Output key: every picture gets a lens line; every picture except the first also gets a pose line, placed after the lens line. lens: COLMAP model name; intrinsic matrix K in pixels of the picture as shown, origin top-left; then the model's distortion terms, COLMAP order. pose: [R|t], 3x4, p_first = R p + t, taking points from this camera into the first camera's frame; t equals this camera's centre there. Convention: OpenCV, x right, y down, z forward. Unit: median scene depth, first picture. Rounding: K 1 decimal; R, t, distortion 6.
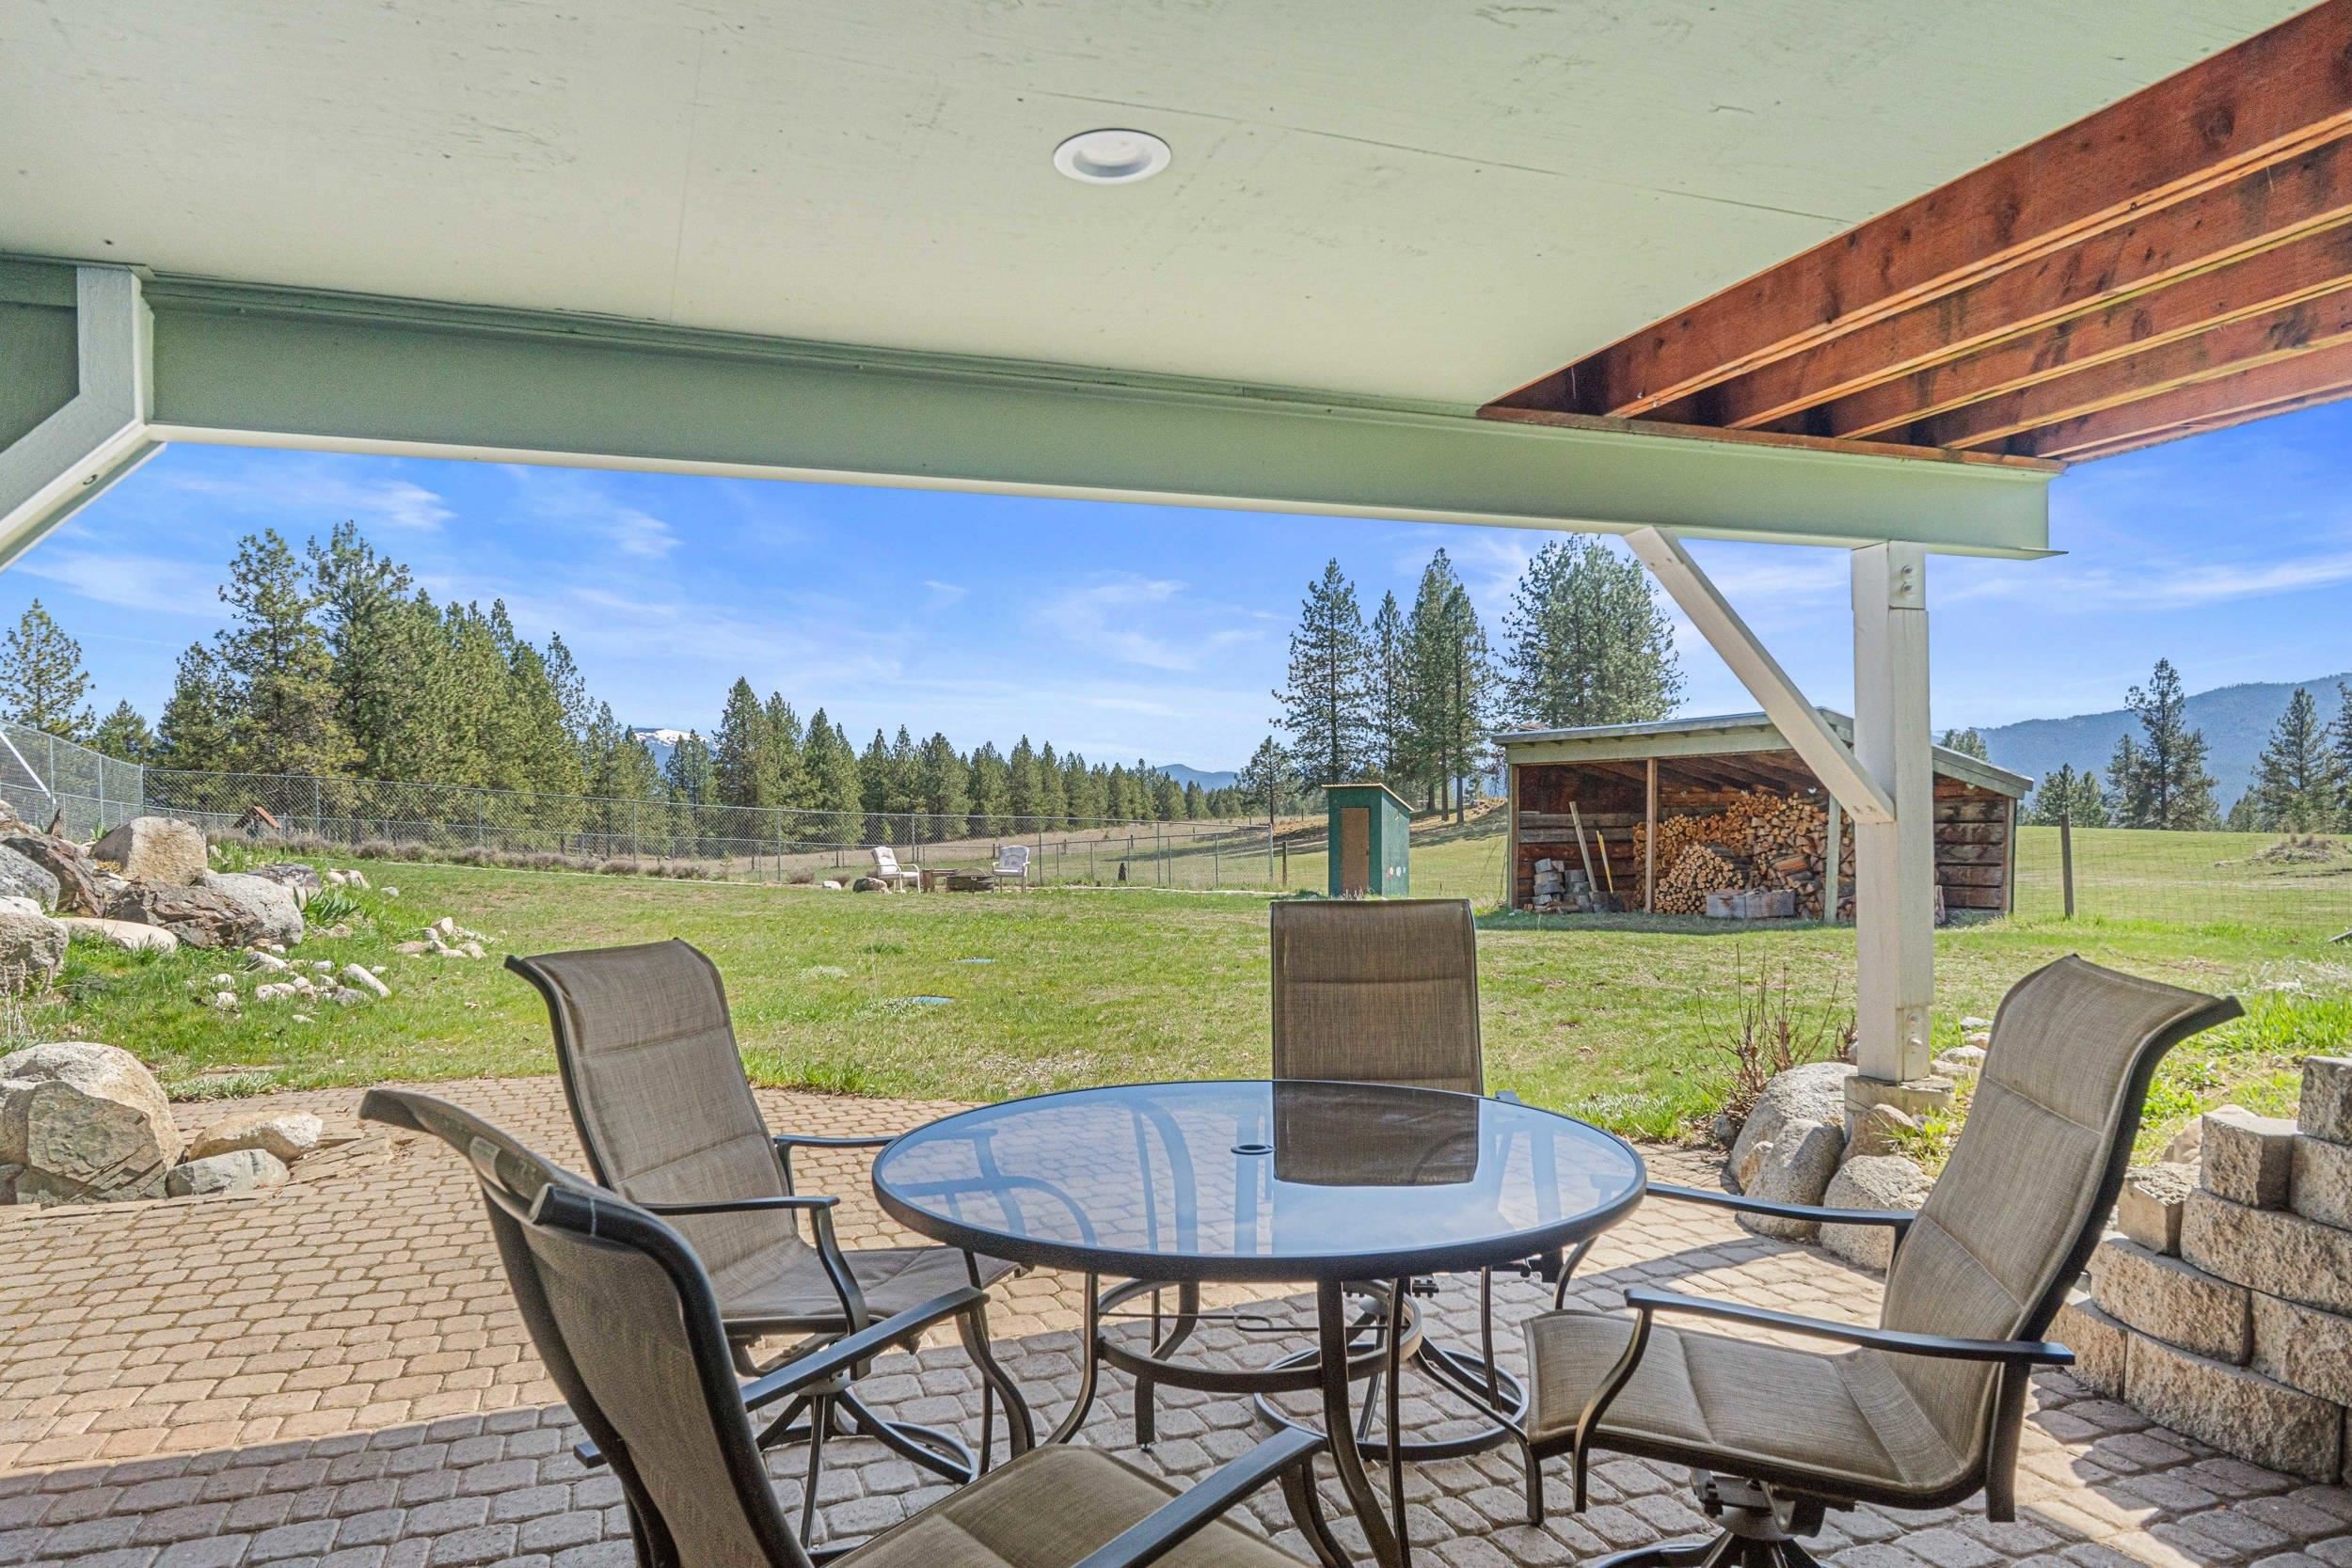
lens RADIAL K [[1533.6, 0, 1188.9], [0, 1533.6, 801.4], [0, 0, 1]] dist [0.010235, 0.000683]
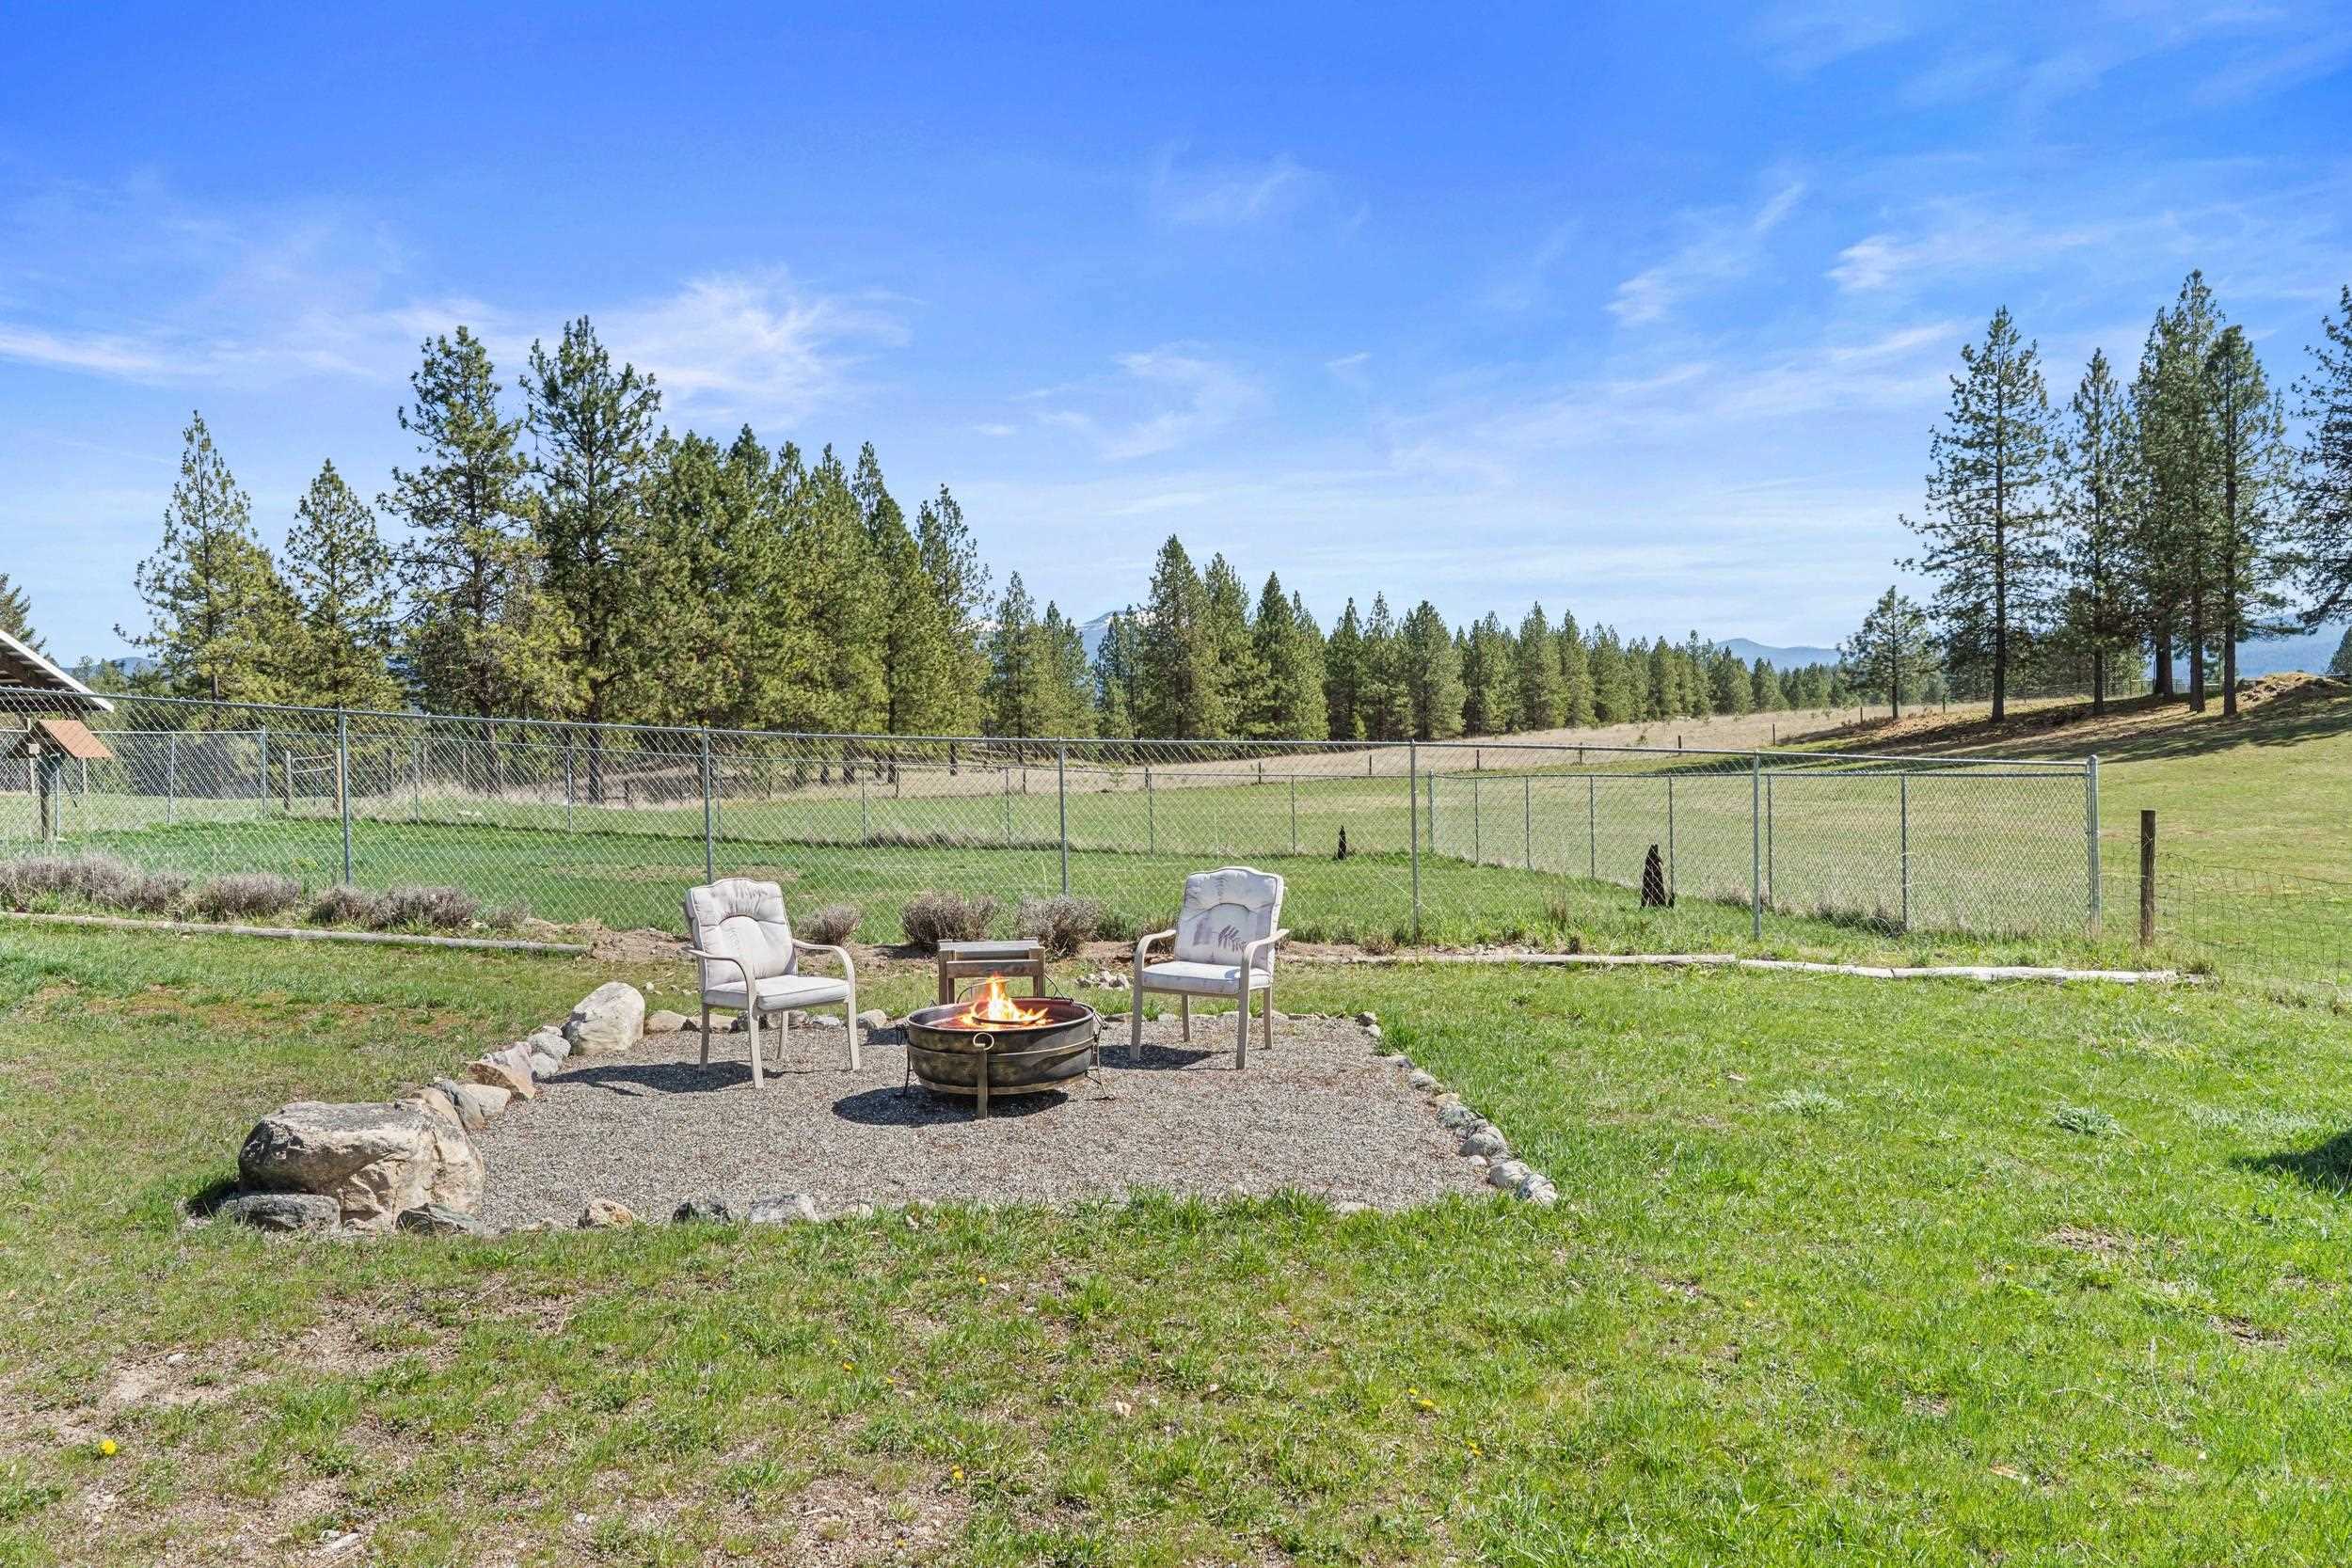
lens RADIAL K [[1855.4, 0, 1199.2], [0, 1855.4, 825.5], [0, 0, 1]] dist [-0.006097, -0.005924]
pose [[0.958183, 0.008919, -0.286016, -0.005161], [0.012110, 0.997355, 0.071674, -0.000009], [0.285899, -0.072140, 0.955540, 0.136715]]
